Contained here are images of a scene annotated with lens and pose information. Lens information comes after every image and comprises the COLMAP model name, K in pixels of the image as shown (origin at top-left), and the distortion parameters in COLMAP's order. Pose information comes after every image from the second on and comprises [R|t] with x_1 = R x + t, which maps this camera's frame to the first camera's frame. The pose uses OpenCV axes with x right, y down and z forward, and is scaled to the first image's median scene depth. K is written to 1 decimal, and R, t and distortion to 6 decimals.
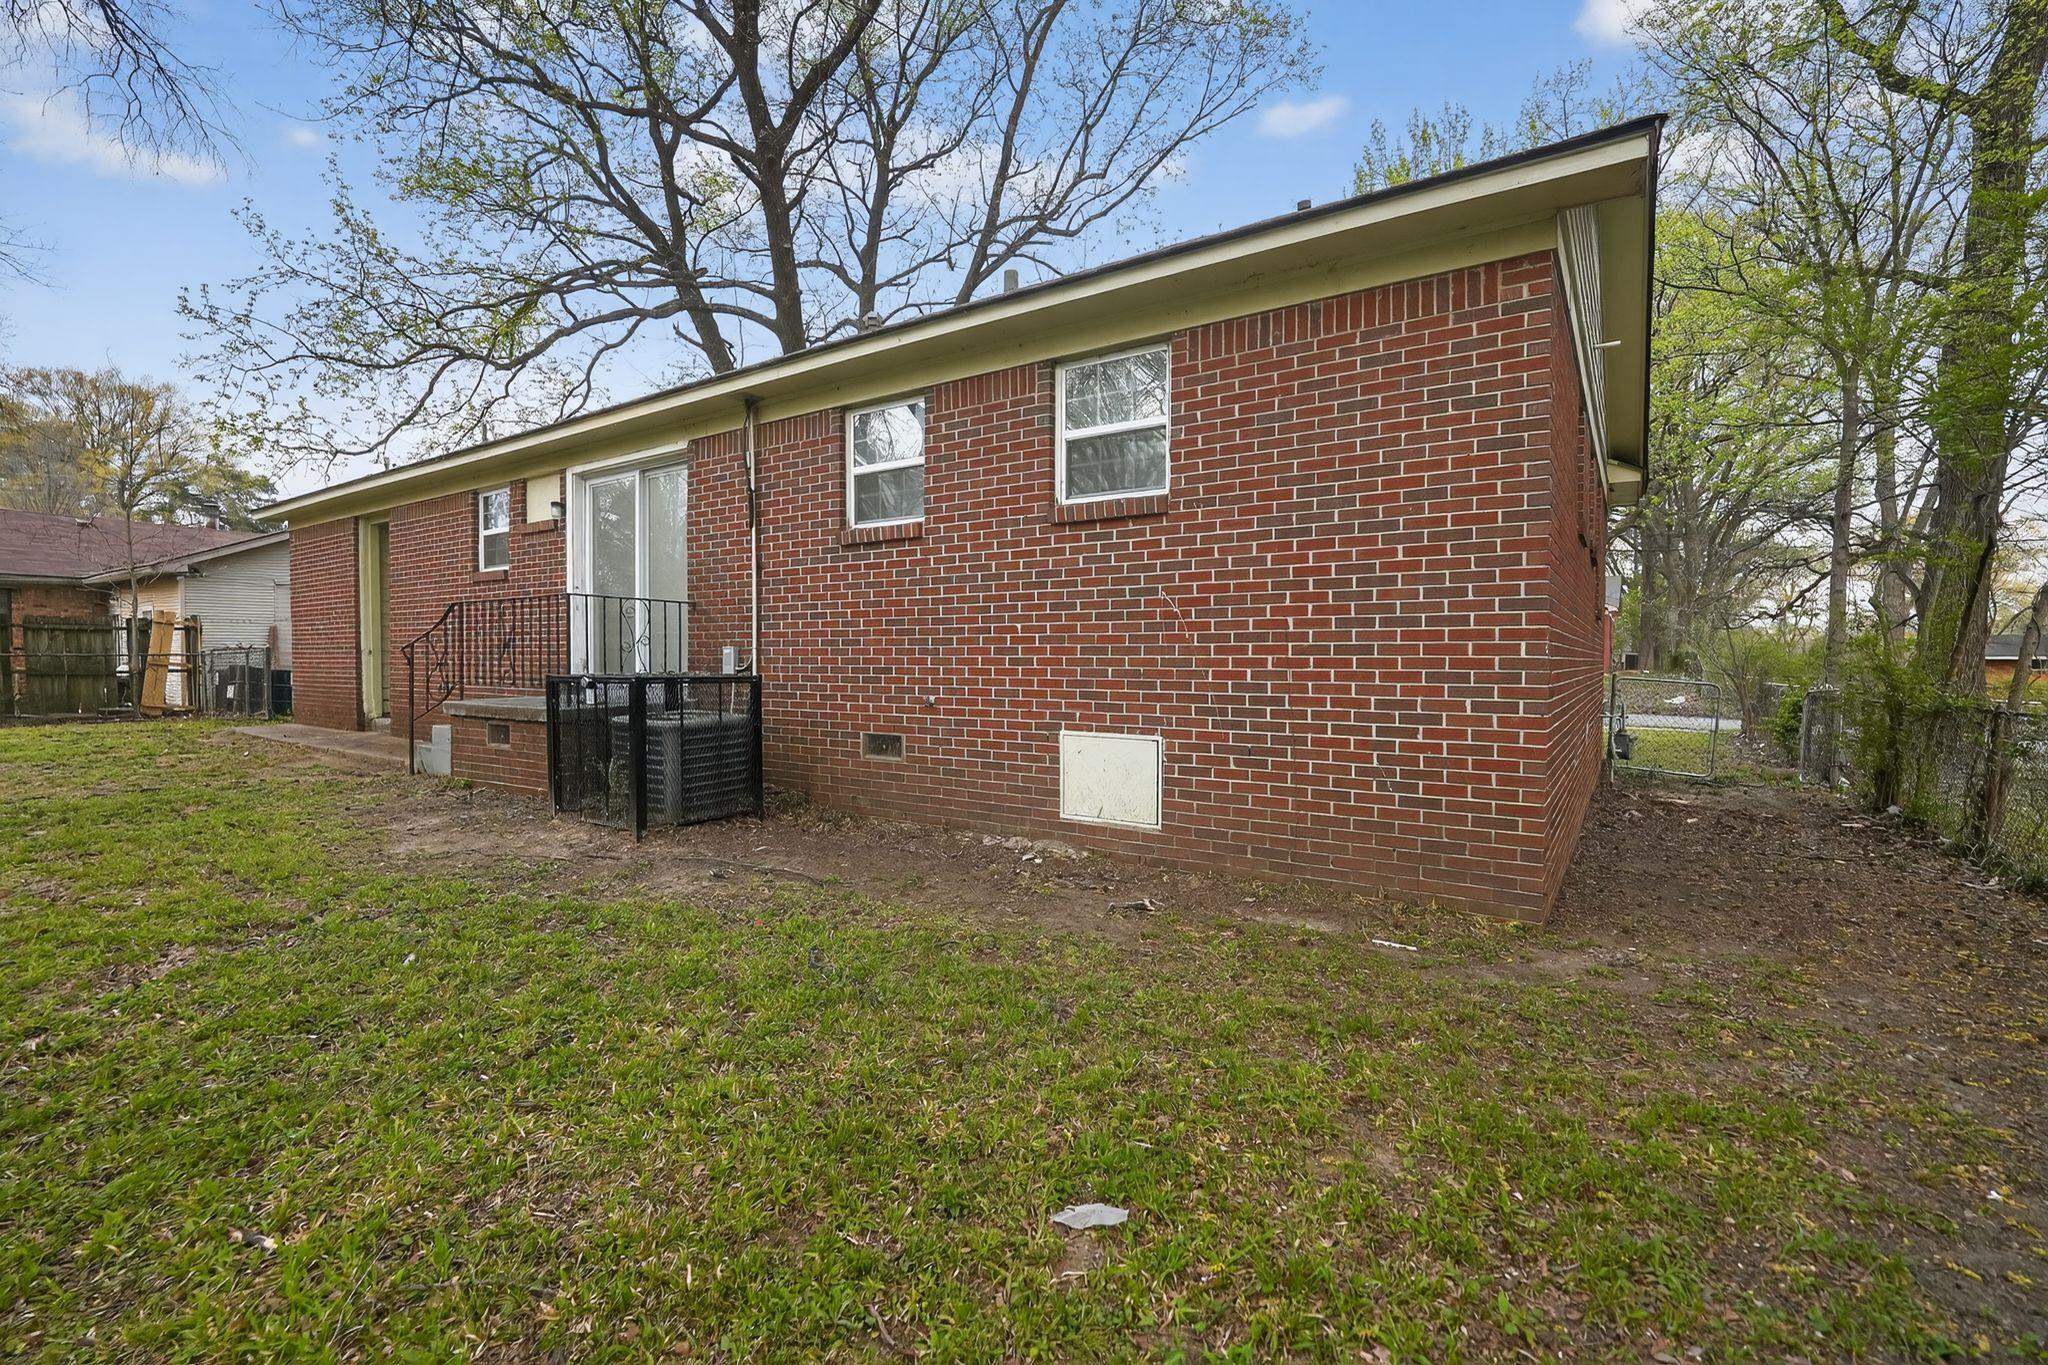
lens RADIAL K [[905.5, 0, 1013.8], [0, 905.5, 660.9], [0, 0, 1]] dist [-0.015663, 0.000355]
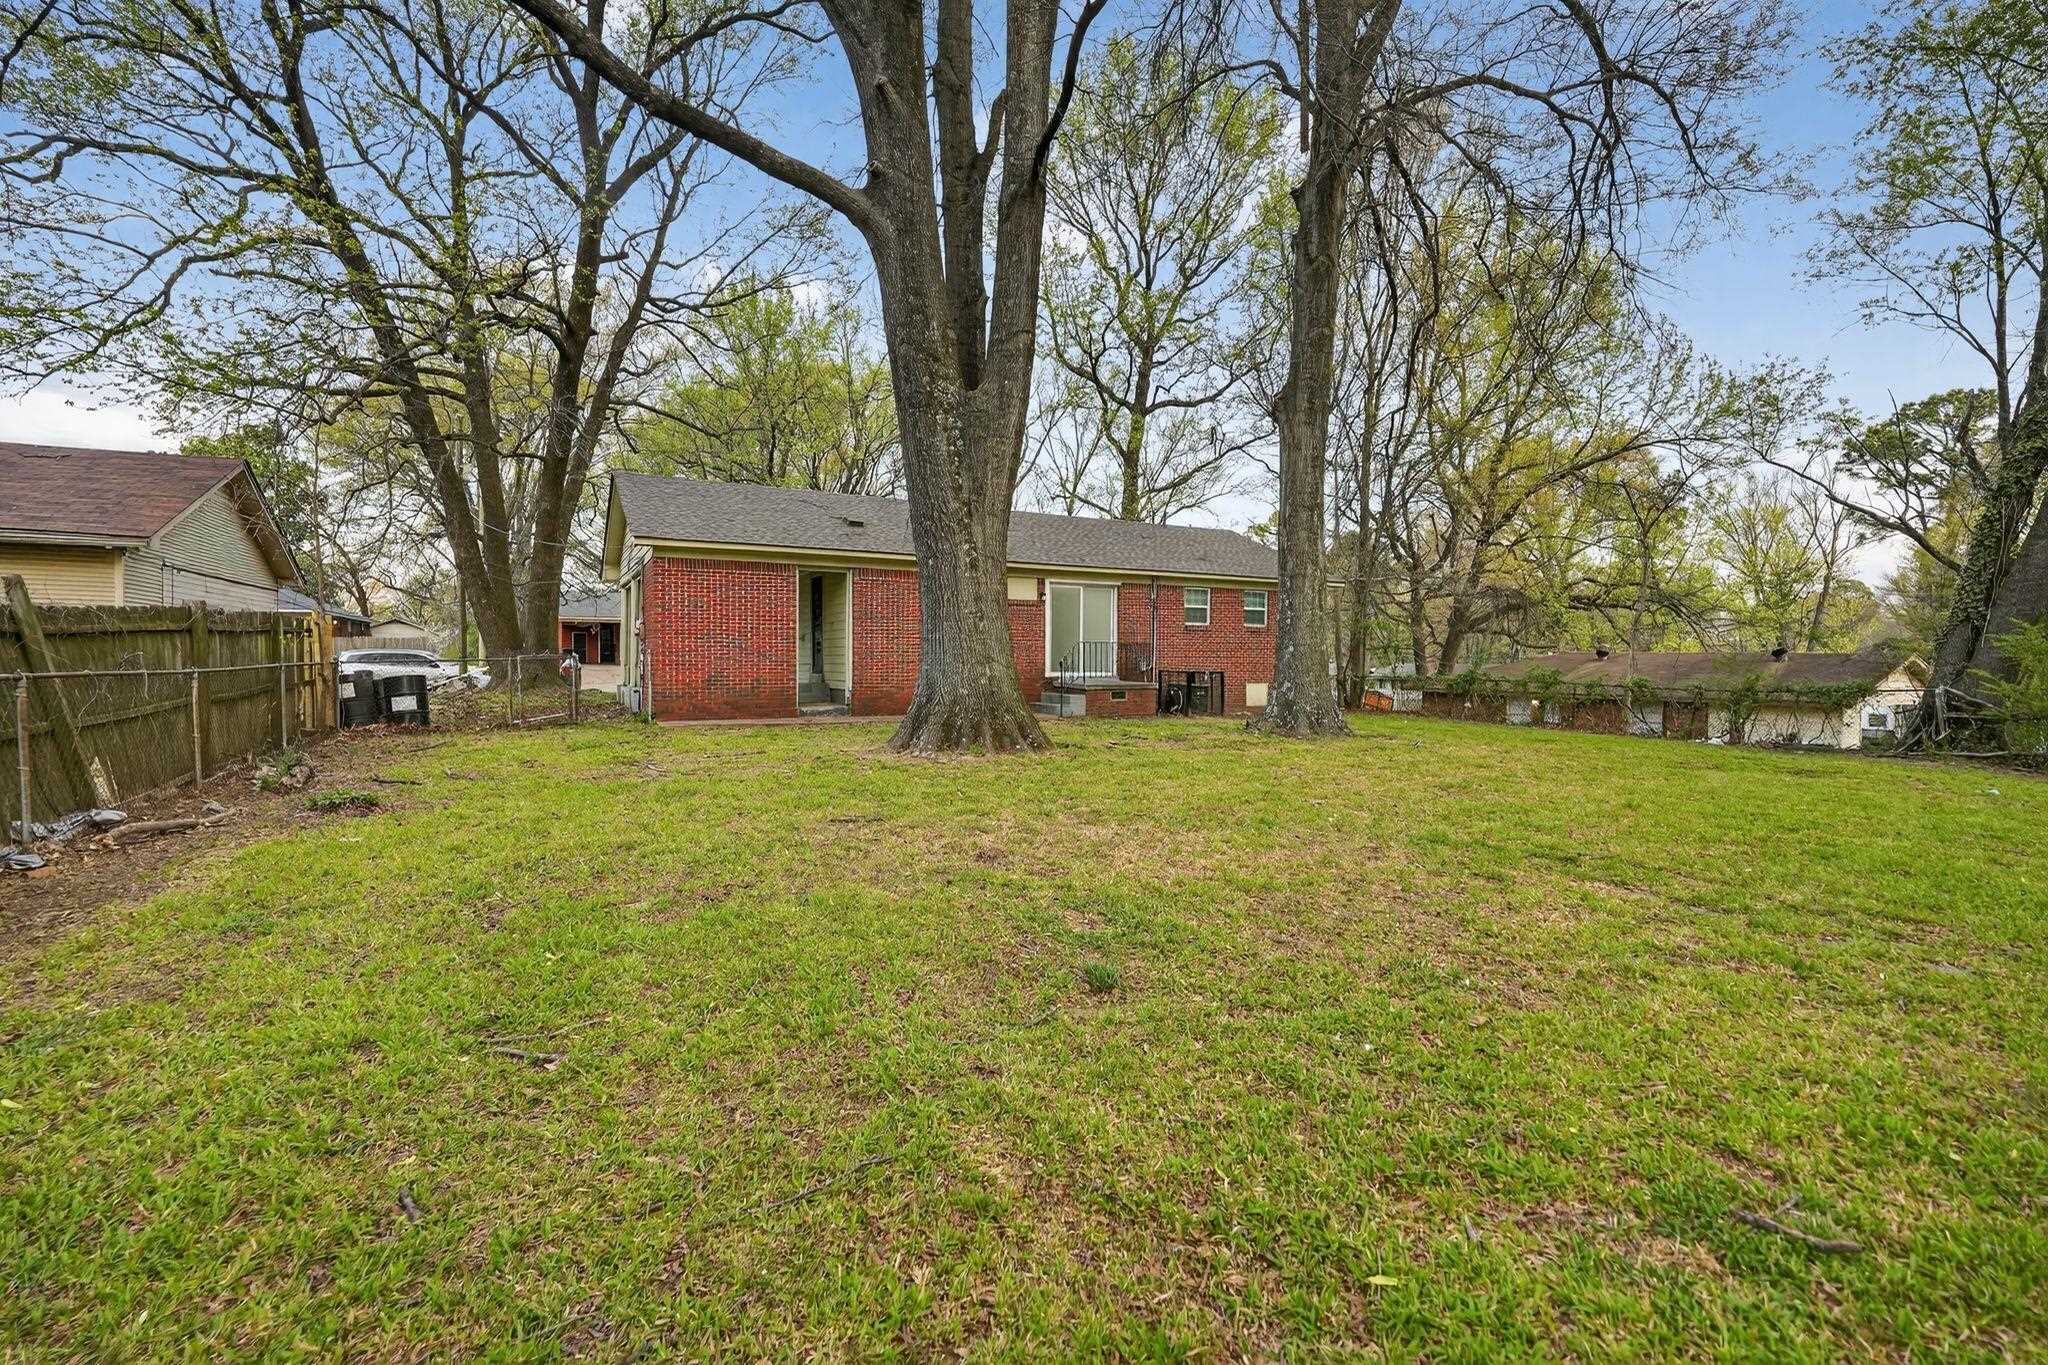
lens RADIAL K [[908.7, 0, 1024.3], [0, 908.7, 649.4], [0, 0, 1]] dist [-0.003709, -0.000311]
pose [[0.447158, 0.007919, 0.894420, -2.527118], [-0.002266, 0.999968, -0.007720, -0.024545], [-0.894452, 0.001426, 0.447161, 0.062371]]
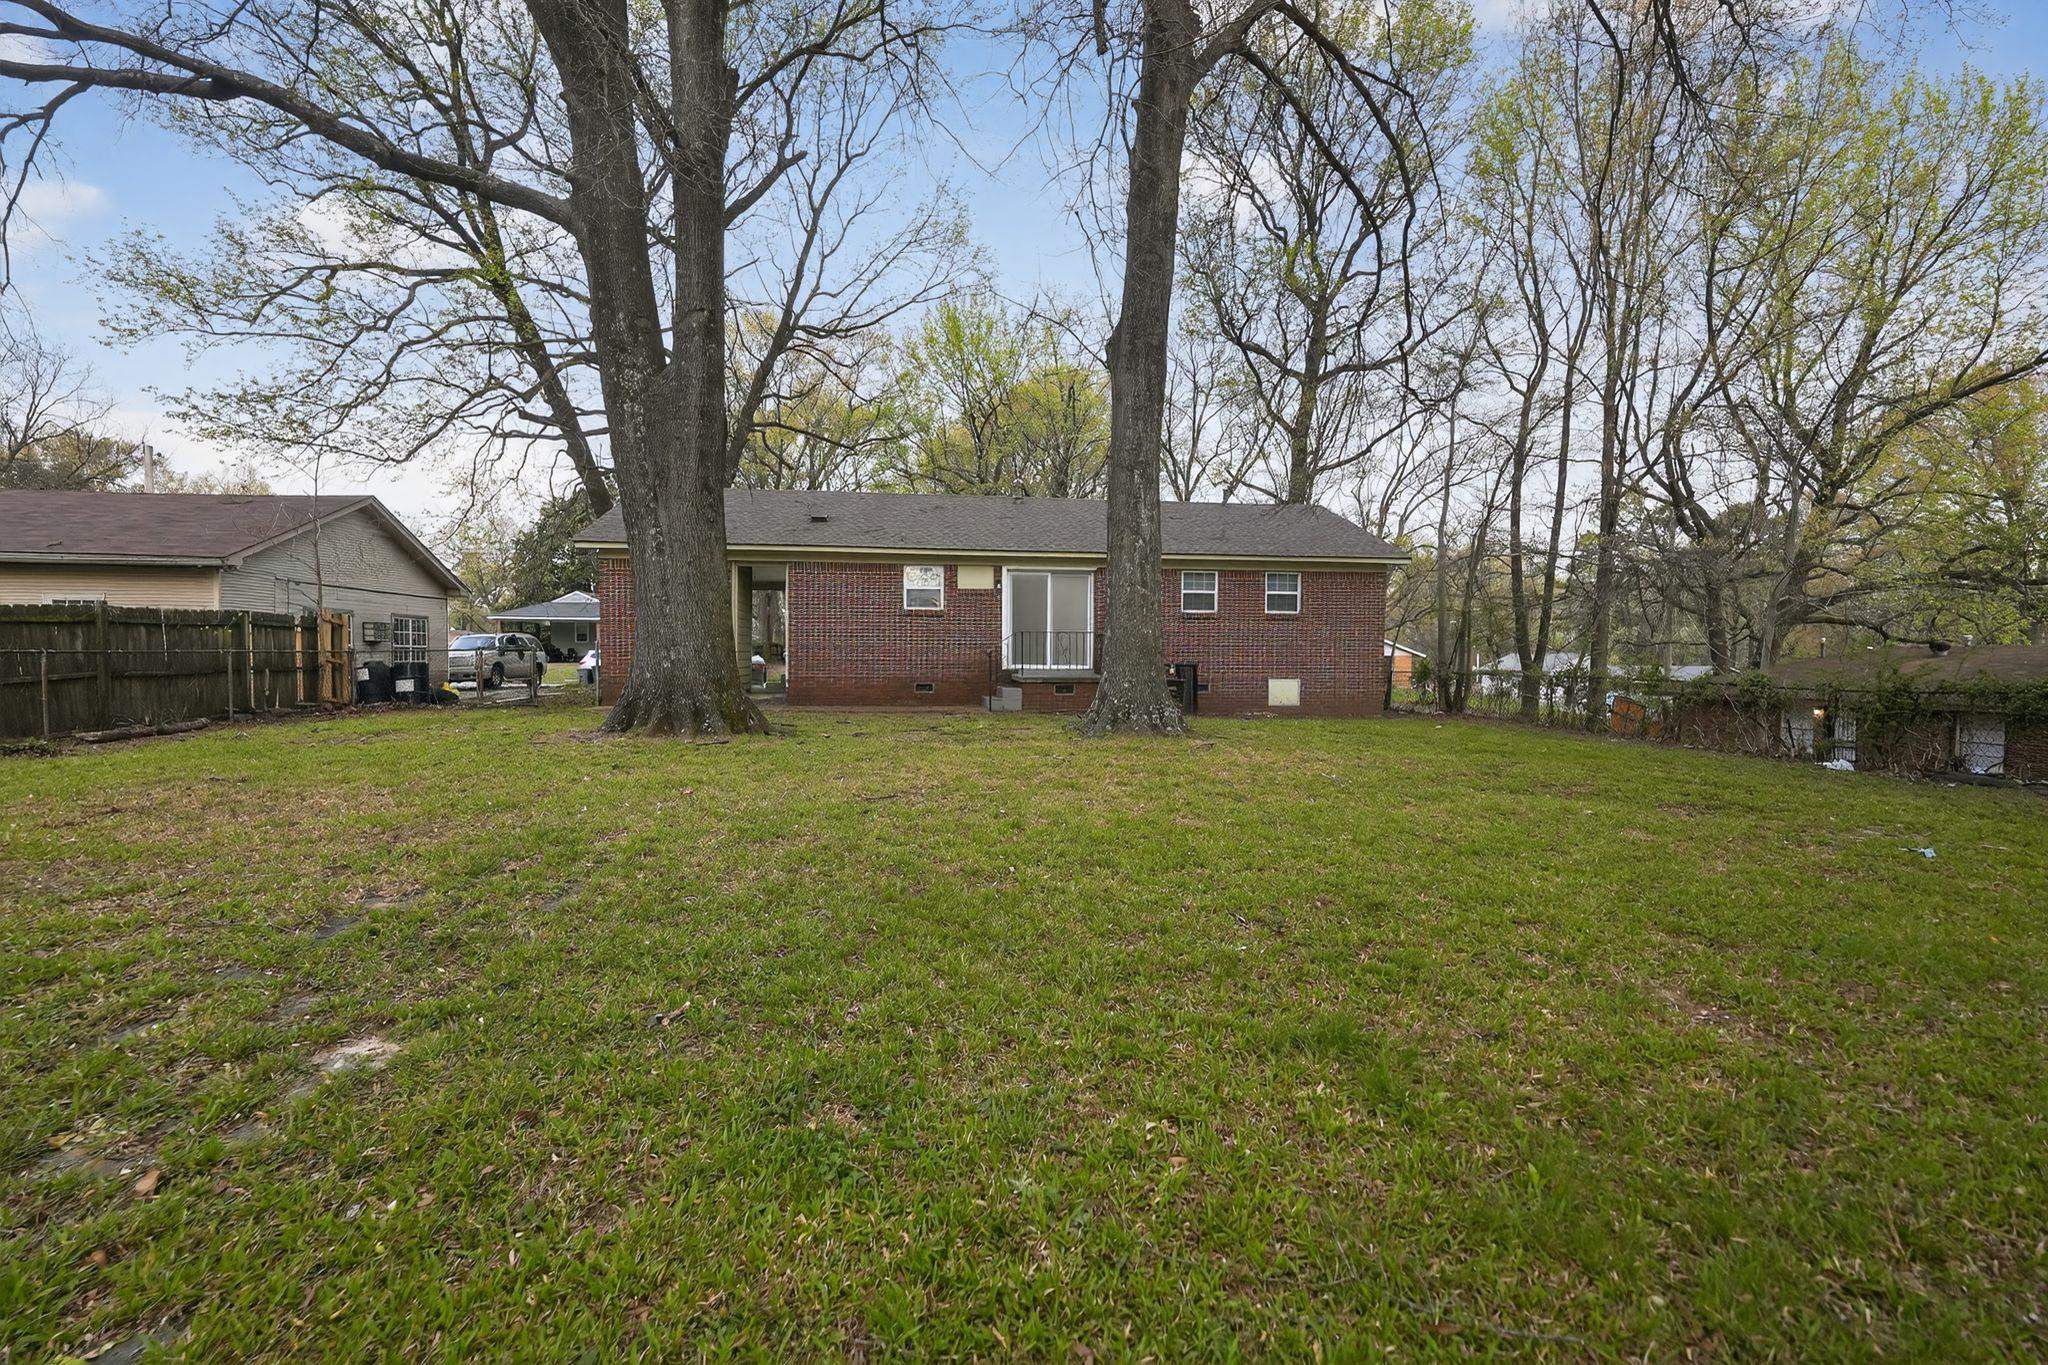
lens RADIAL K [[908.7, 0, 1024.3], [0, 908.7, 649.4], [0, 0, 1]] dist [-0.003709, -0.000311]
pose [[0.741168, 0.008413, 0.671267, -1.895437], [-0.002022, 0.999945, -0.010299, 0.000810], [-0.671316, 0.006276, 0.741144, -0.597394]]
